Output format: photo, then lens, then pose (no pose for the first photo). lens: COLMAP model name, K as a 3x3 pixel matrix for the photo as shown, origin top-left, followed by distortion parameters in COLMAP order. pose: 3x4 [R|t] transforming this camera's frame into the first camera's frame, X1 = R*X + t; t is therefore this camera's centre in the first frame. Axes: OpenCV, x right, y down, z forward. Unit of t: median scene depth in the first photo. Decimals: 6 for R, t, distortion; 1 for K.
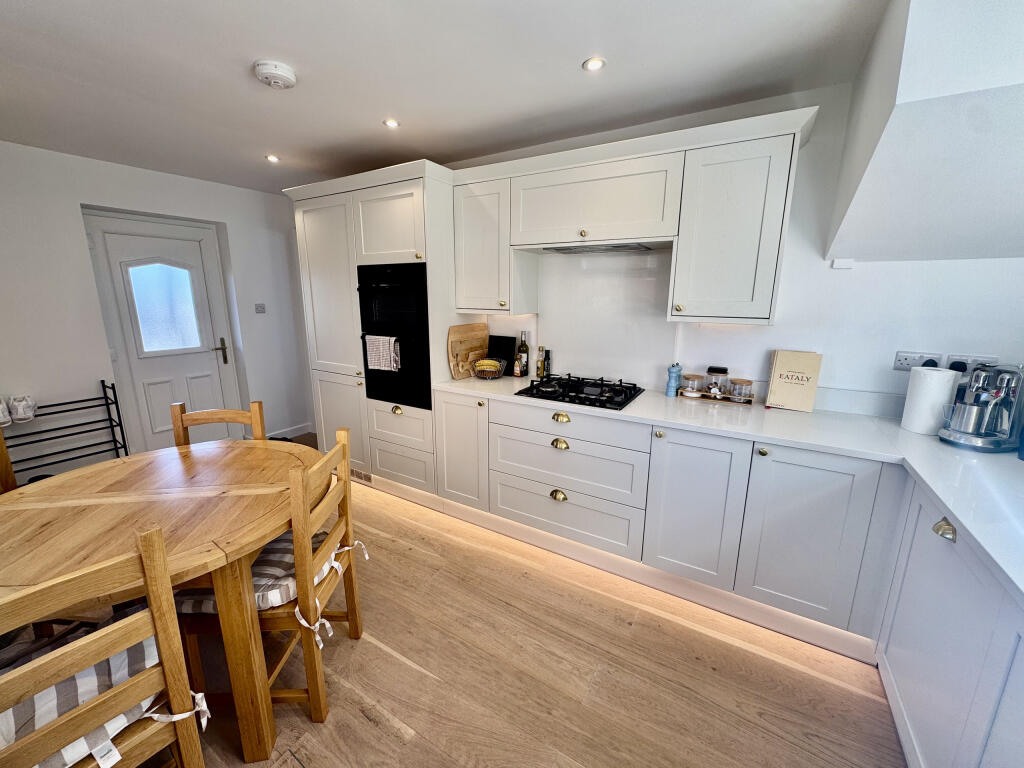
lens RADIAL K [[409.8, 0, 509.4], [0, 409.8, 383.0], [0, 0, 1]] dist [0.000009, 0.000537]
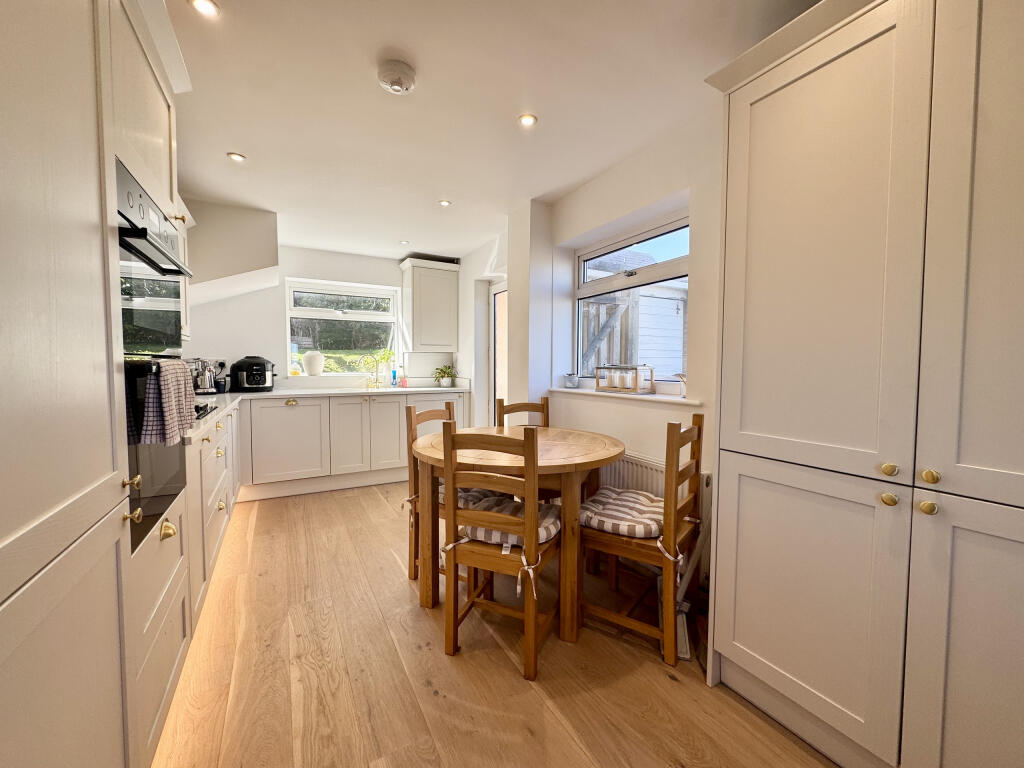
lens RADIAL K [[409.8, 0, 510.8], [0, 409.8, 382.6], [0, 0, 1]] dist [0.000009, 0.000537]
pose [[-0.870476, -0.029061, 0.491353, -0.930537], [0.099975, 0.967008, 0.234310, -0.173504], [-0.481951, 0.253084, -0.838851, 1.327192]]
